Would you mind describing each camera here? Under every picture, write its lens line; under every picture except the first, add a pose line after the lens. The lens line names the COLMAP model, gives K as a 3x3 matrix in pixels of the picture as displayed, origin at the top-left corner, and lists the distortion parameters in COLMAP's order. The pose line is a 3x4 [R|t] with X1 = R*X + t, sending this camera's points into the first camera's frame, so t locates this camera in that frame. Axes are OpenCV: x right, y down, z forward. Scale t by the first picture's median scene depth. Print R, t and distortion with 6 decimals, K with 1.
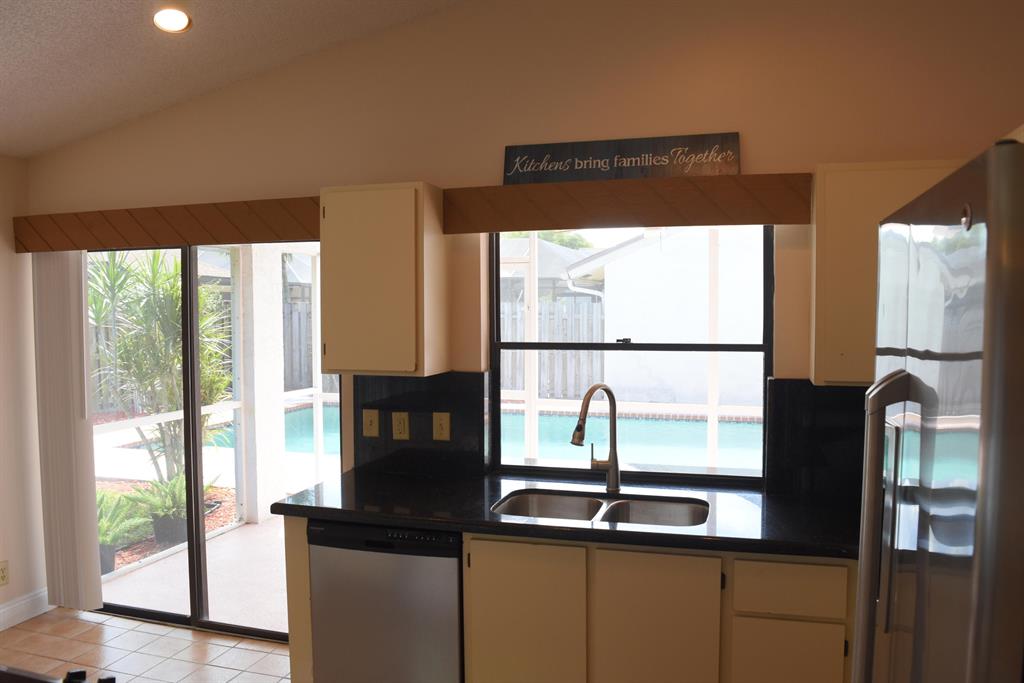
lens RADIAL K [[806.8, 0, 512.0], [0, 806.8, 341.5], [0, 0, 1]] dist [-0.088007, 0.009147]
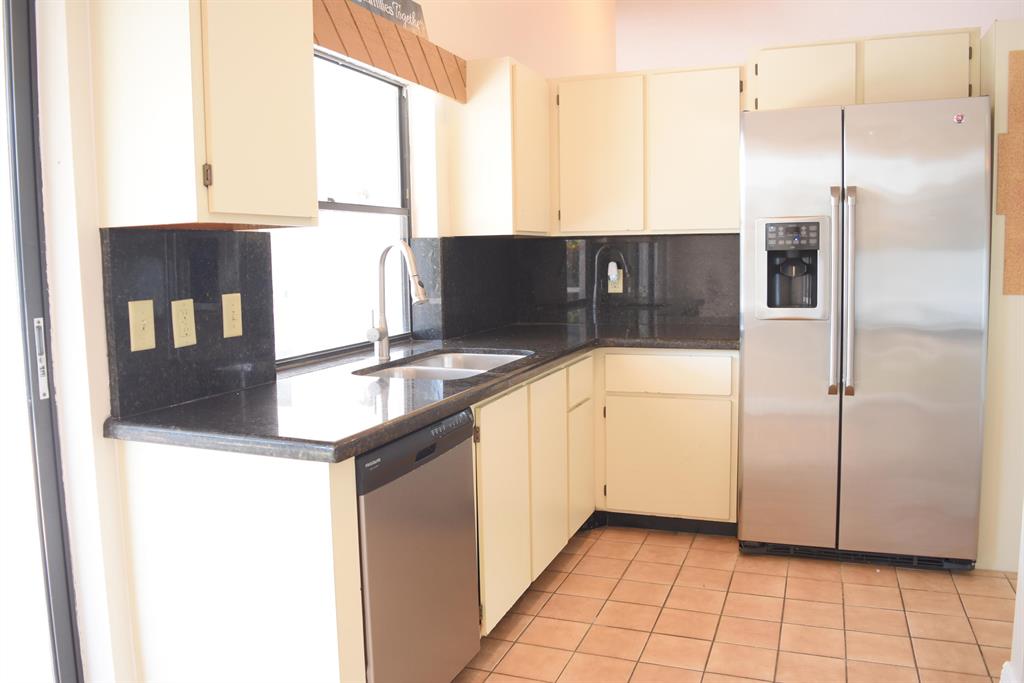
lens RADIAL K [[806.8, 0, 512.0], [0, 806.8, 341.5], [0, 0, 1]] dist [-0.088007, 0.009147]
pose [[0.075652, -0.105348, 0.991554, -0.714508], [0.068844, 0.992582, 0.100205, 0.077082], [-0.994755, 0.060682, 0.082343, 0.721440]]
